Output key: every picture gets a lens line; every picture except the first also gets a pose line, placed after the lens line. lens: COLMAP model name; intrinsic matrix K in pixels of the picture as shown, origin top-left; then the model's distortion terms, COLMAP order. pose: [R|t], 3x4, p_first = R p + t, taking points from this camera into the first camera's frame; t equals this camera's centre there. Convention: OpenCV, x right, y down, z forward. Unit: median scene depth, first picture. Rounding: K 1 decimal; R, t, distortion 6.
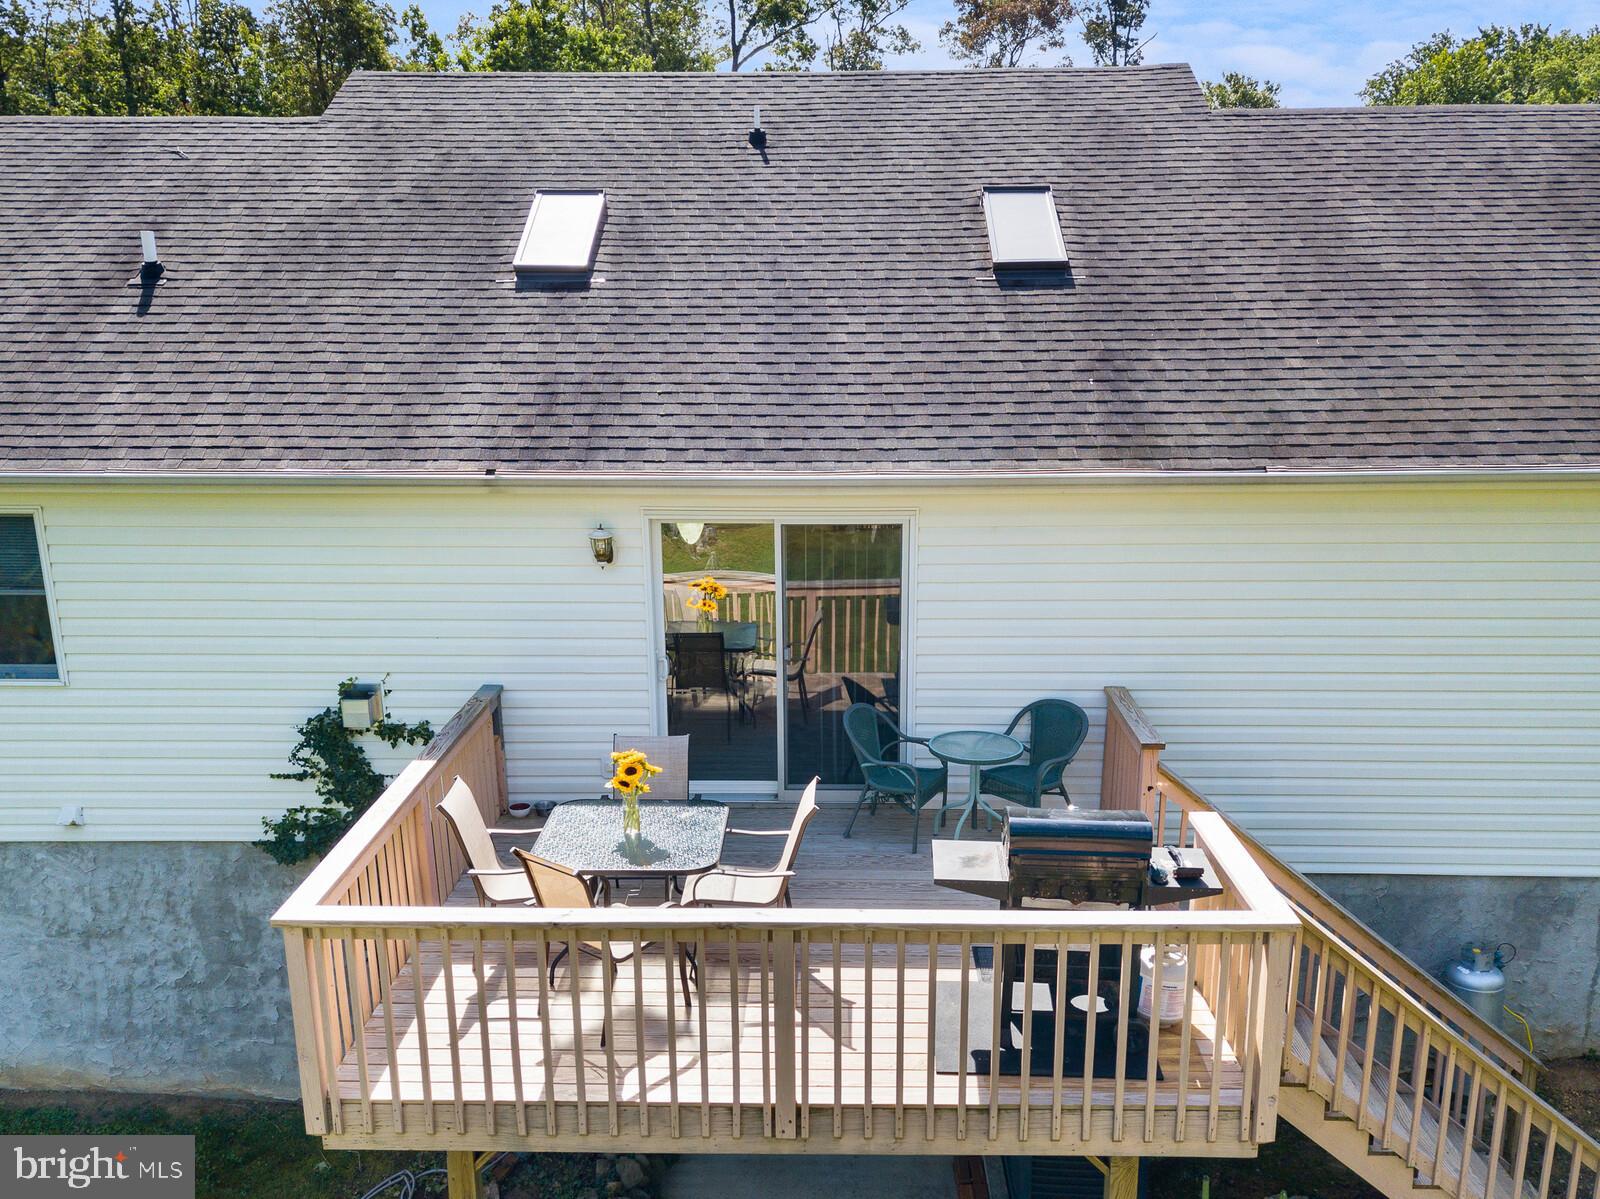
lens RADIAL K [[1234.6, 0, 800.0], [0, 1234.6, 599.5], [0, 0, 1]] dist [0.030270, -0.000955]
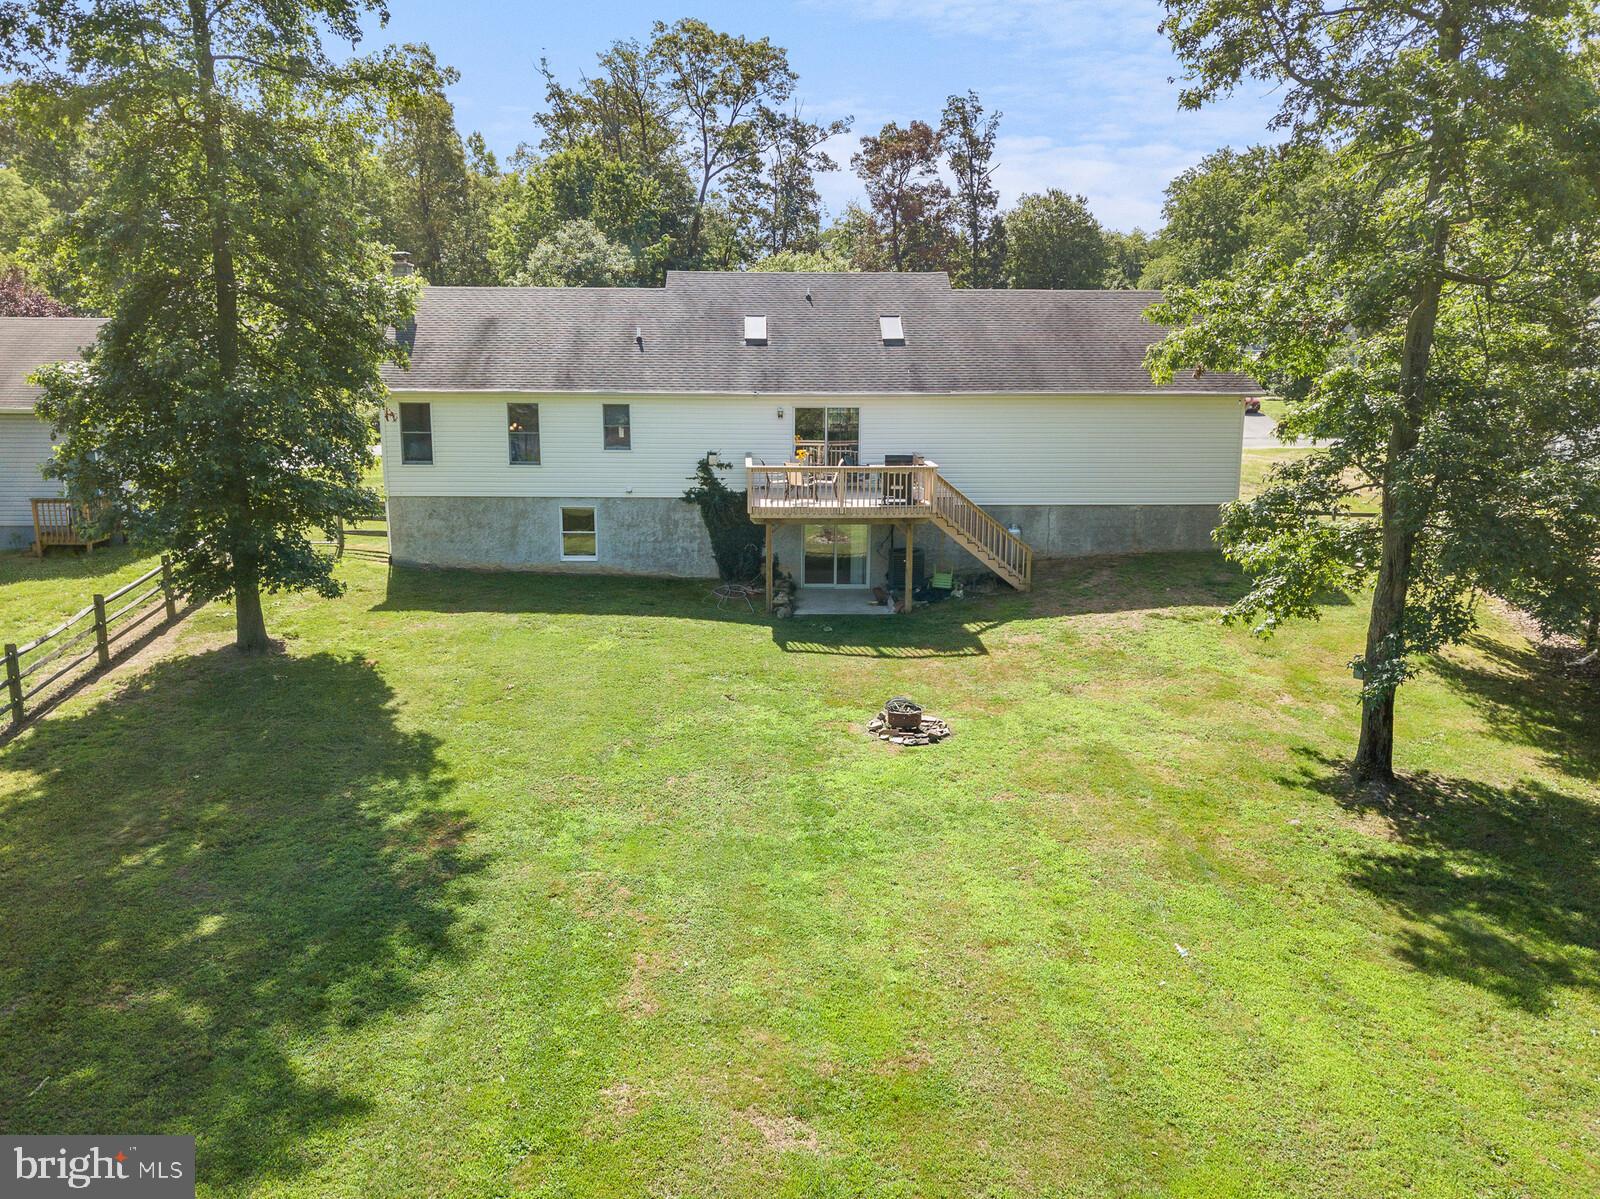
lens RADIAL K [[1225.9, 0, 798.2], [0, 1225.9, 542.7], [0, 0, 1]] dist [0.053940, -0.004206]
pose [[0.997342, -0.003089, 0.072799, -0.299964], [0.008403, 0.997311, -0.072806, 0.492768], [-0.072378, 0.073224, 0.994686, -2.131137]]
